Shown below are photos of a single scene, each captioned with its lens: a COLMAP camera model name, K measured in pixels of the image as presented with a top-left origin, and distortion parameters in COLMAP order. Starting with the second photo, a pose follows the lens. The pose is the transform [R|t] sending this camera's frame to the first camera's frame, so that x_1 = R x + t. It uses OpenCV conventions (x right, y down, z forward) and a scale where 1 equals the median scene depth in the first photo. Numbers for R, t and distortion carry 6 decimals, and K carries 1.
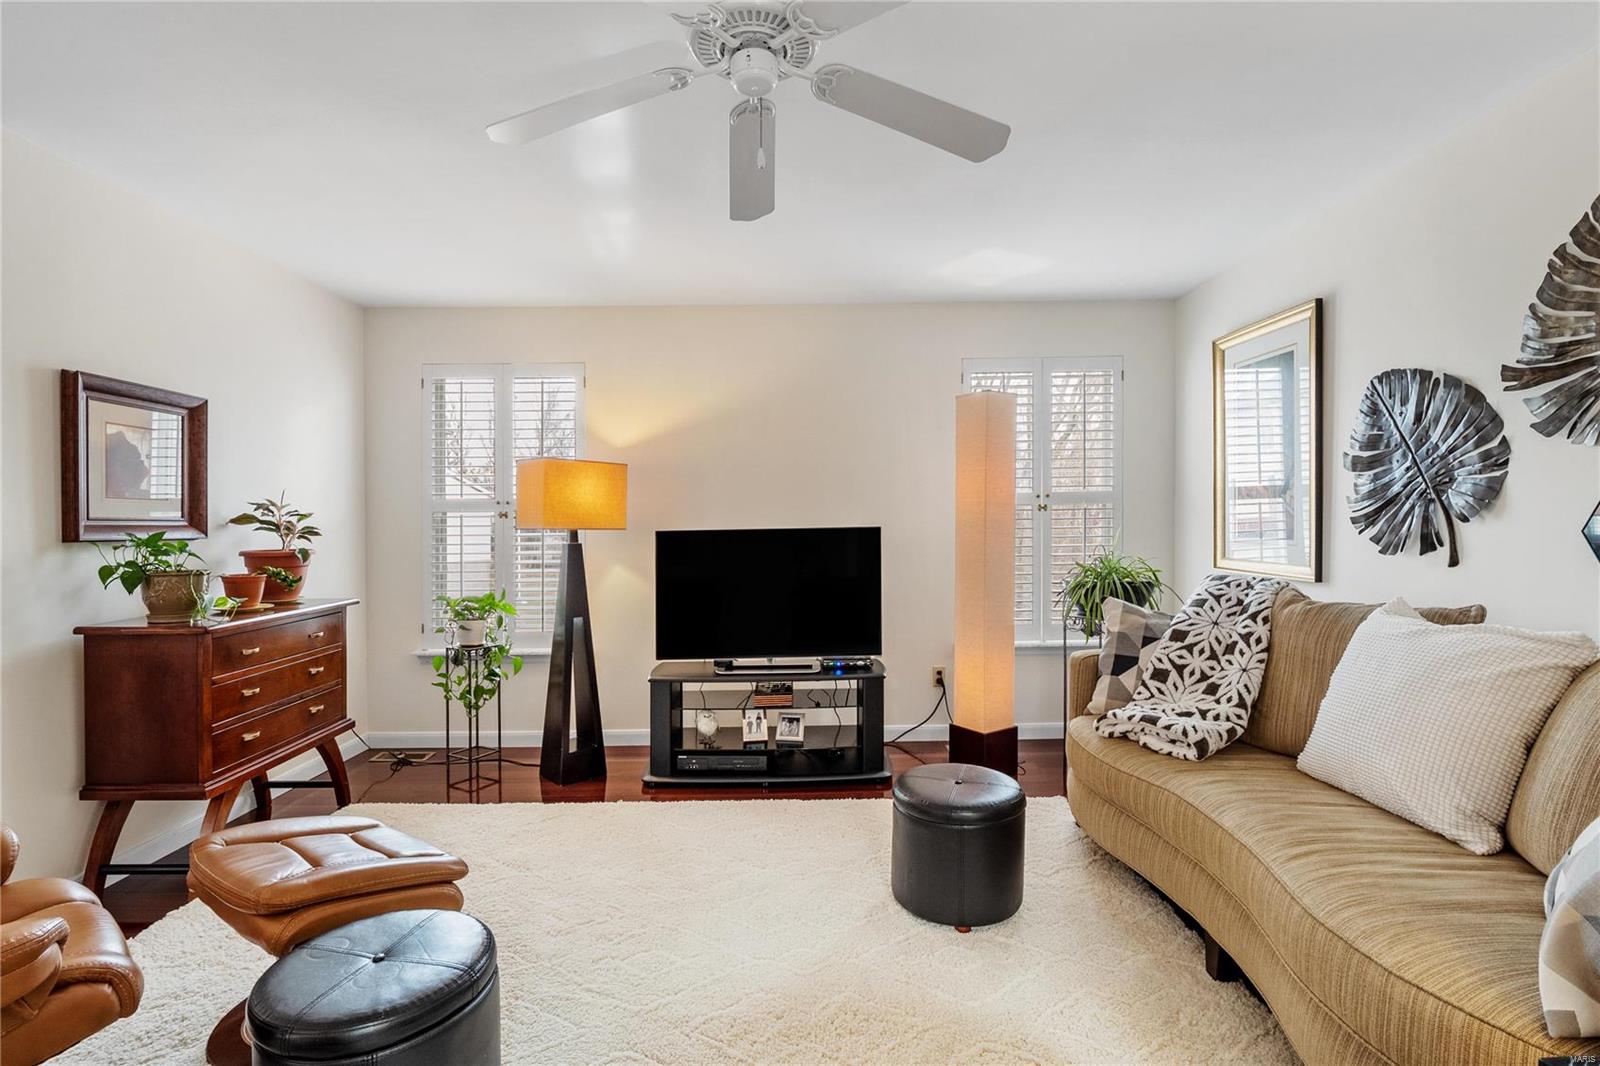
lens RADIAL K [[759.6, 0, 796.6], [0, 759.6, 522.1], [0, 0, 1]] dist [-0.003442, -0.000859]
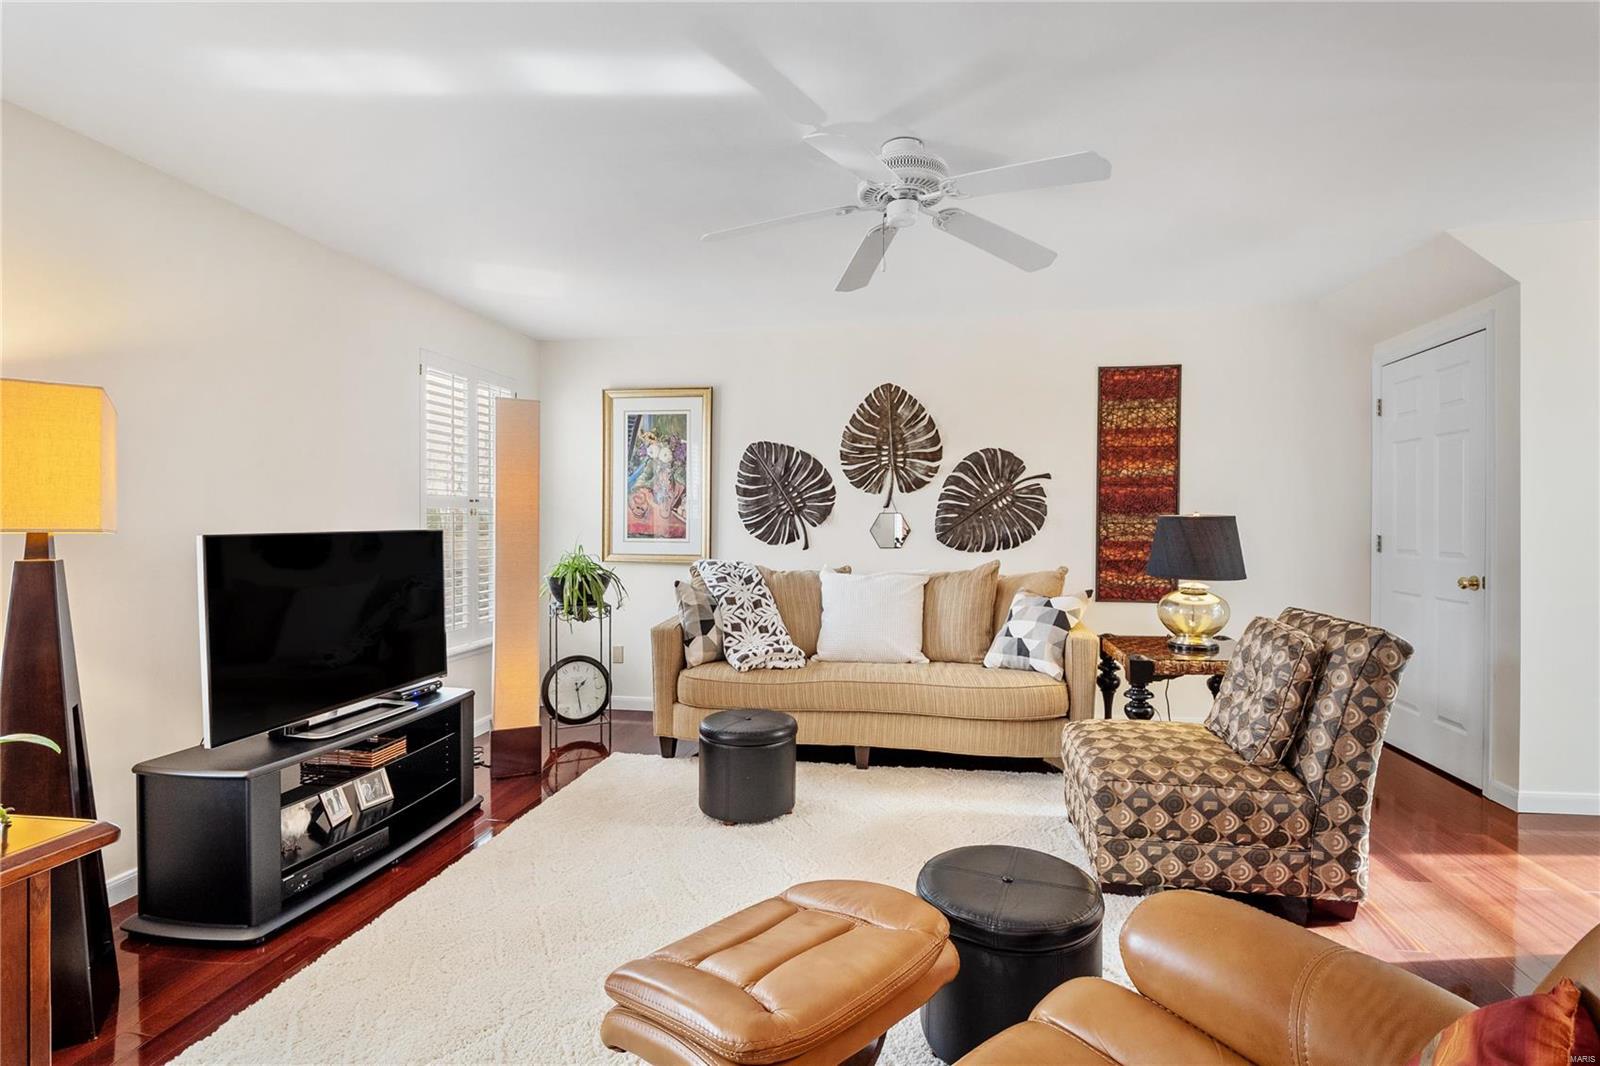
lens RADIAL K [[759.6, 0, 796.6], [0, 759.6, 522.1], [0, 0, 1]] dist [-0.003442, -0.000859]
pose [[0.176568, 0.009849, 0.984239, -1.032844], [-0.000726, 0.999951, -0.009876, 0.007675], [-0.984288, 0.001029, 0.176566, 0.645019]]
